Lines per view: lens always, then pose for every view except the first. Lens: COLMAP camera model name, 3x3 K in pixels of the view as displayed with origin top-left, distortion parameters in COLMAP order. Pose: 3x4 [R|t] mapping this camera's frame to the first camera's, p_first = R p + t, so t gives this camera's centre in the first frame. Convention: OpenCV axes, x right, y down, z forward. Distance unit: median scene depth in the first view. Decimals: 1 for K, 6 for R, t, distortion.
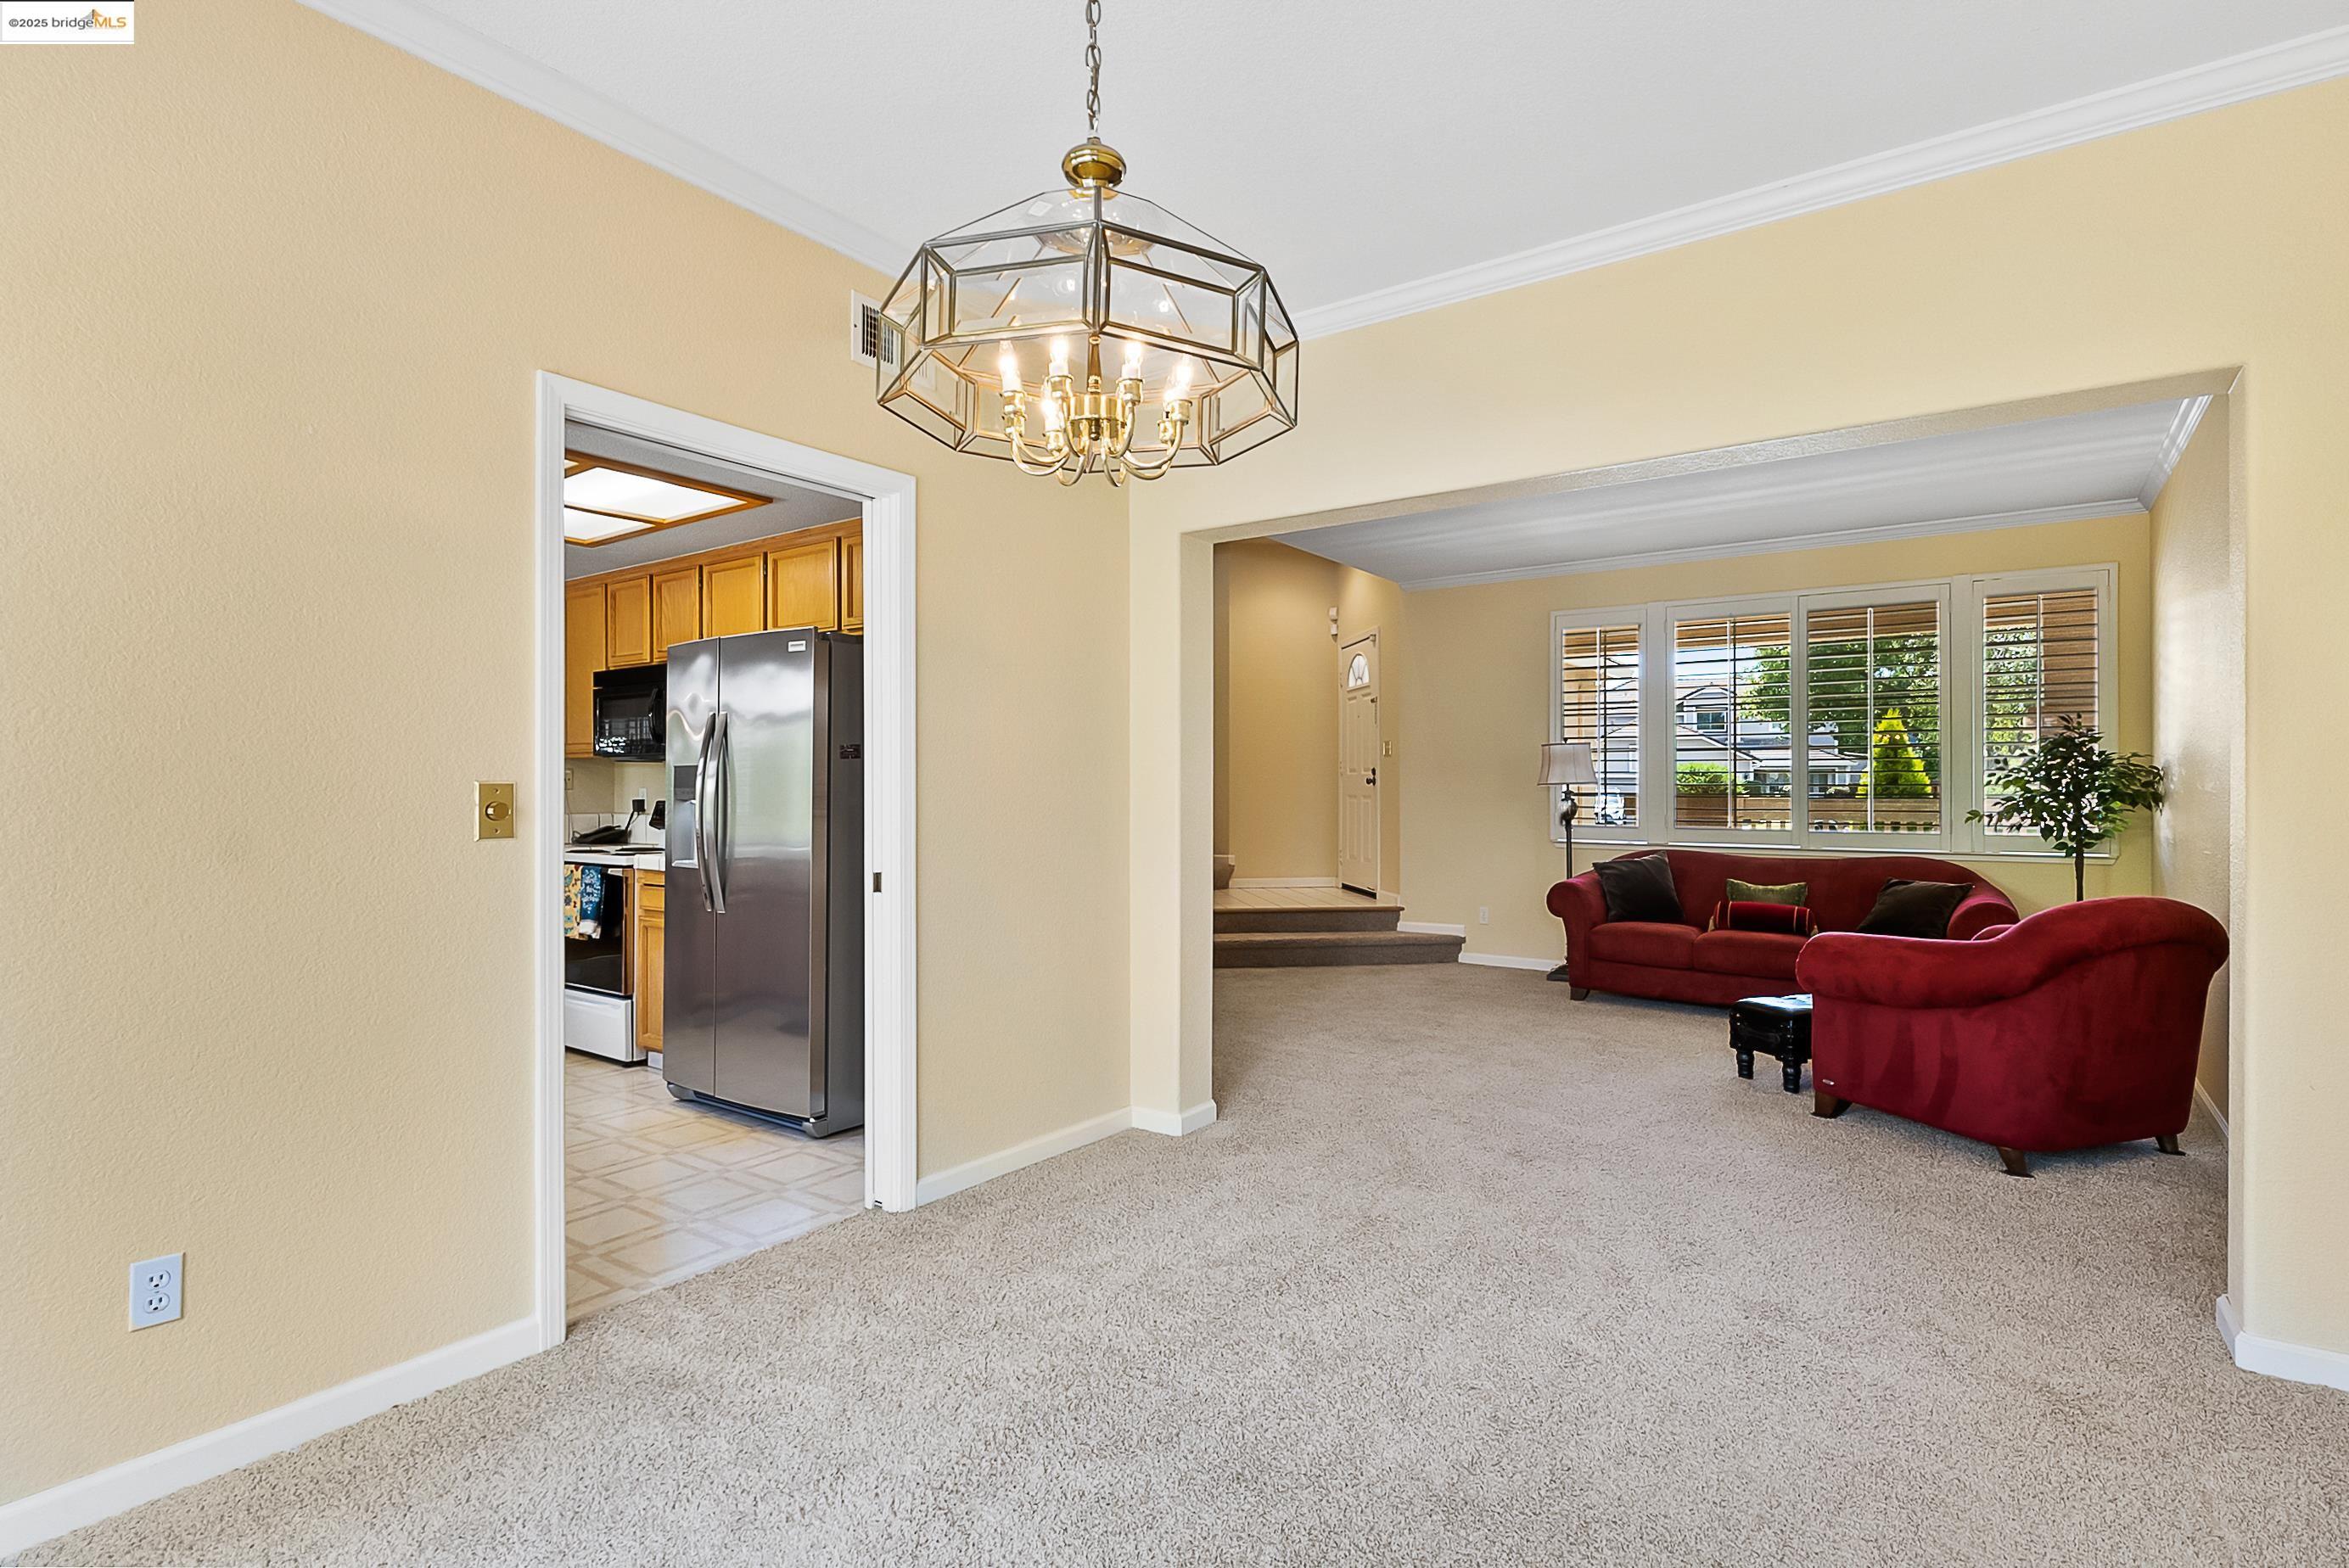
lens RADIAL K [[1158.9, 0, 1174.2], [0, 1158.9, 795.7], [0, 0, 1]] dist [-0.000397, -0.001446]
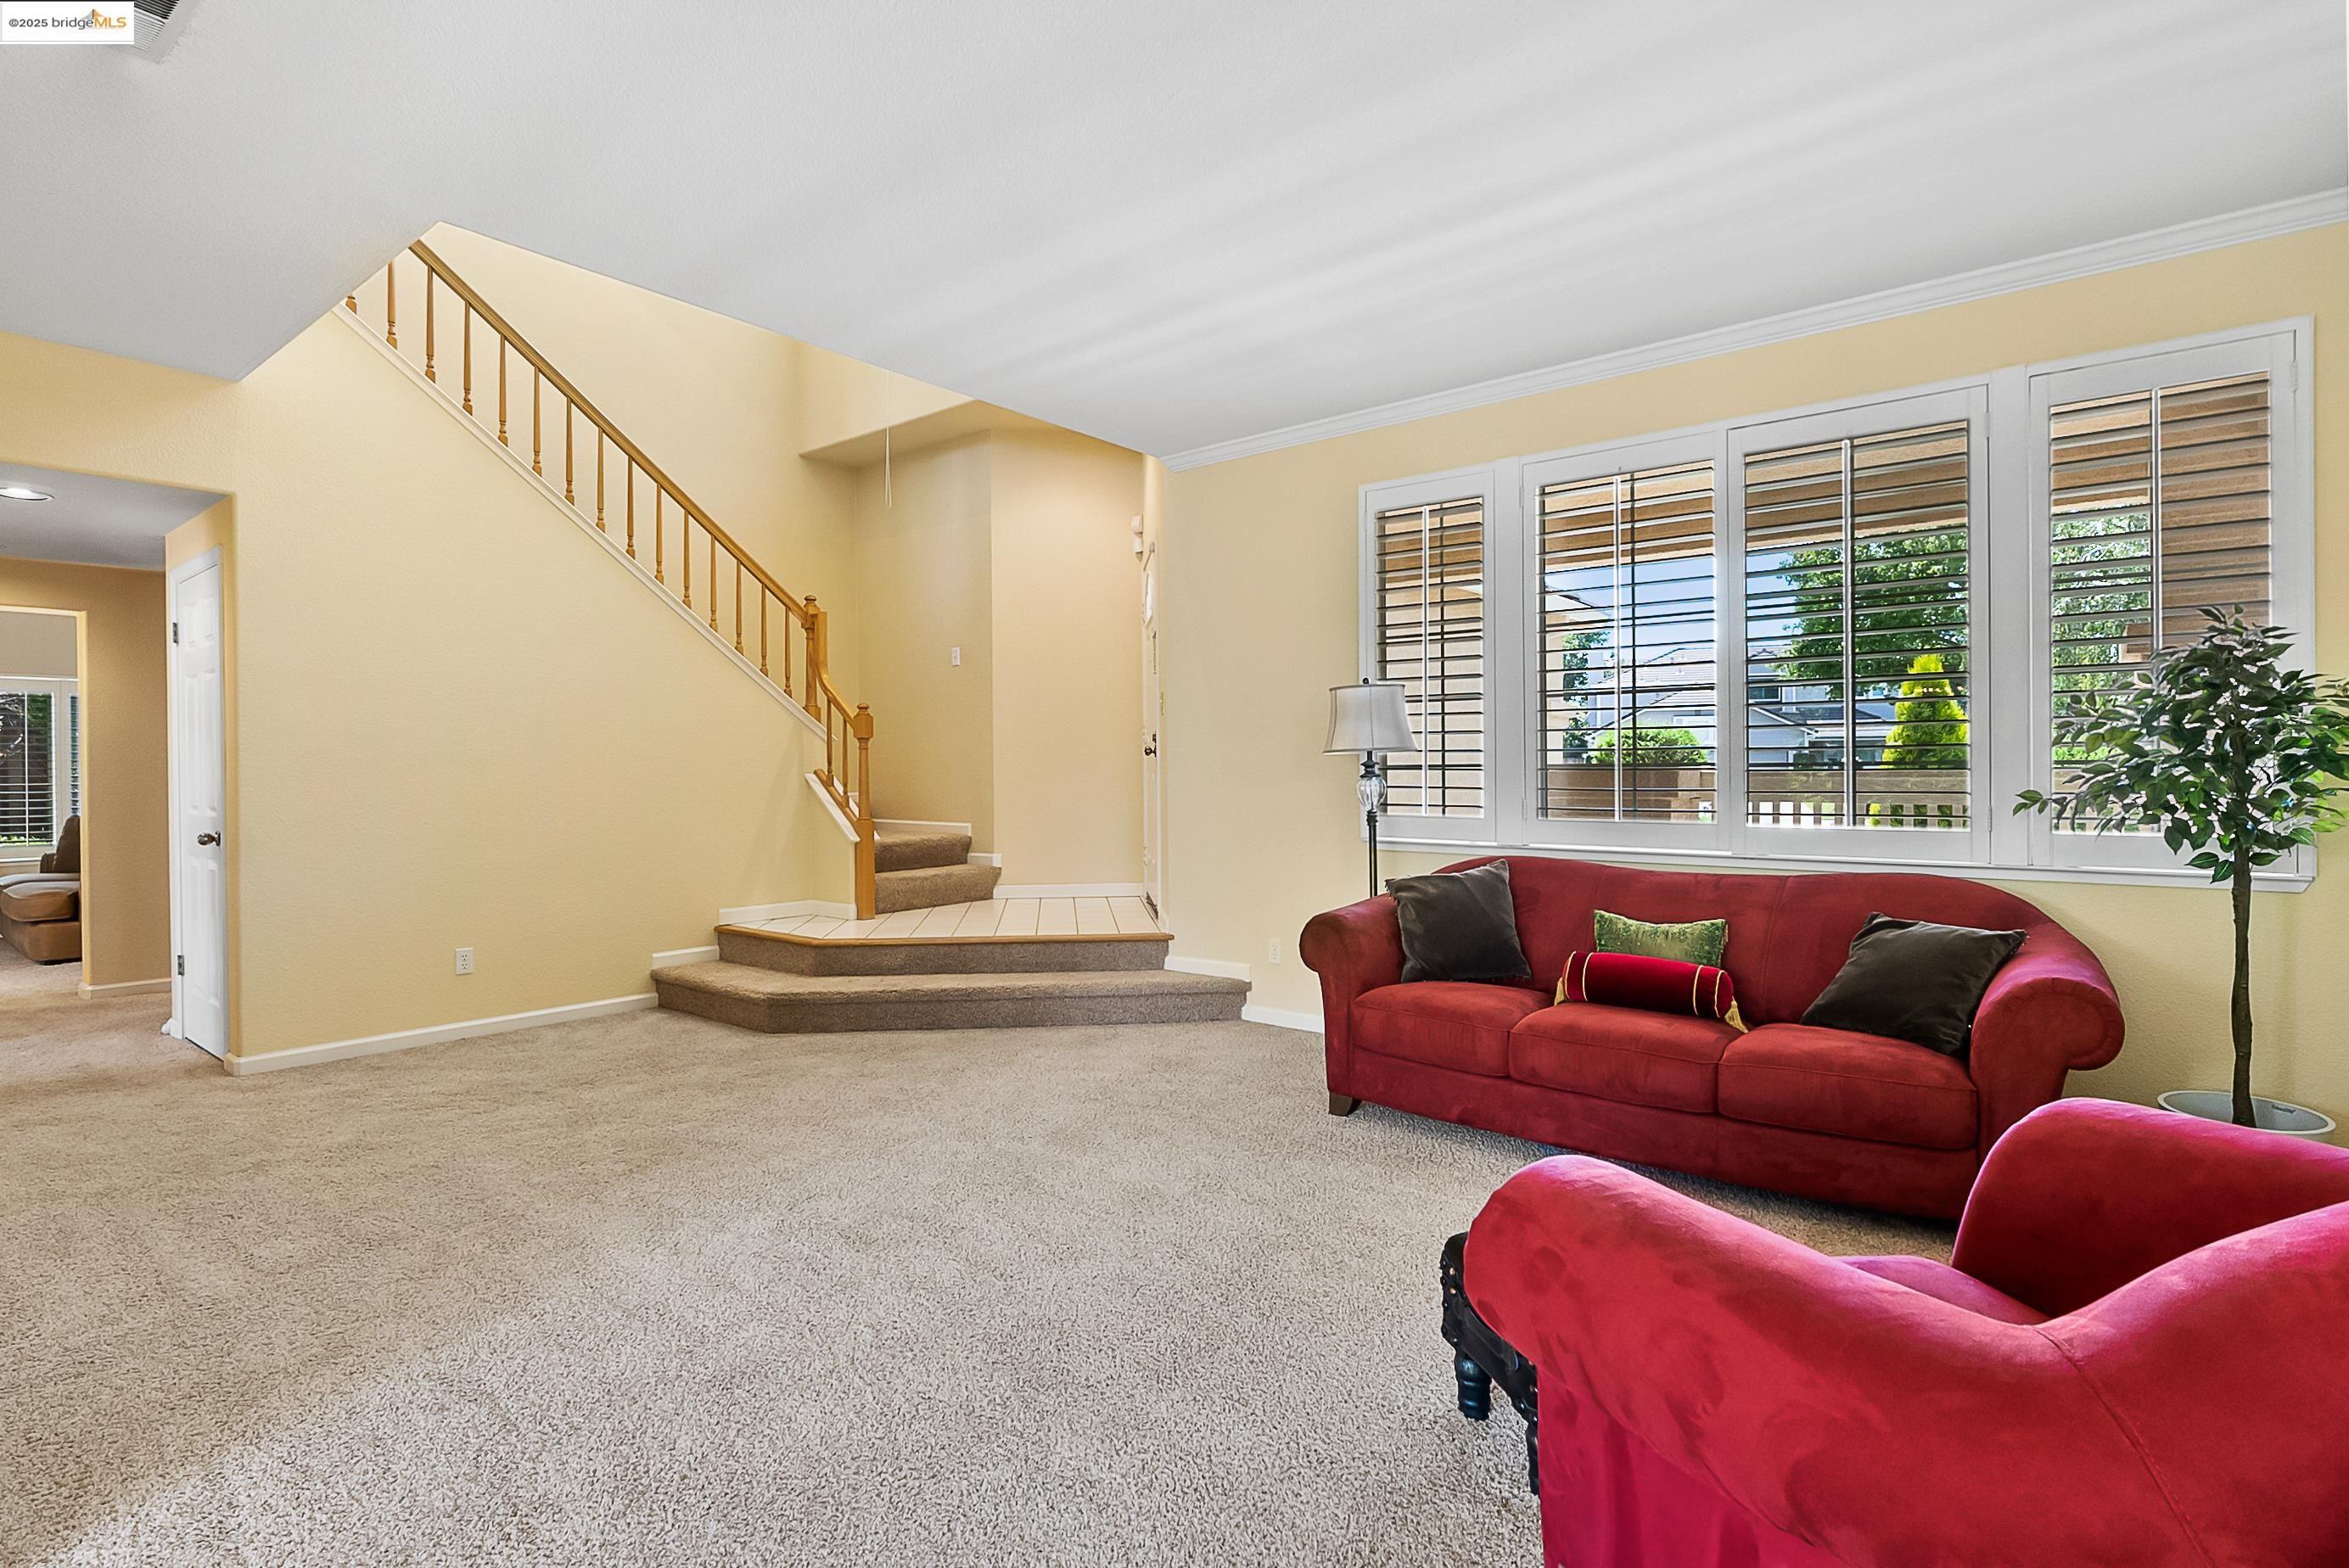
lens RADIAL K [[1158.9, 0, 1166.4], [0, 1158.9, 784.3], [0, 0, 1]] dist [-0.000397, -0.001446]
pose [[0.998794, -0.006311, -0.048687, 0.326903], [0.006737, 0.999940, 0.008584, 0.002394], [0.048630, -0.008901, 0.998777, 0.459110]]
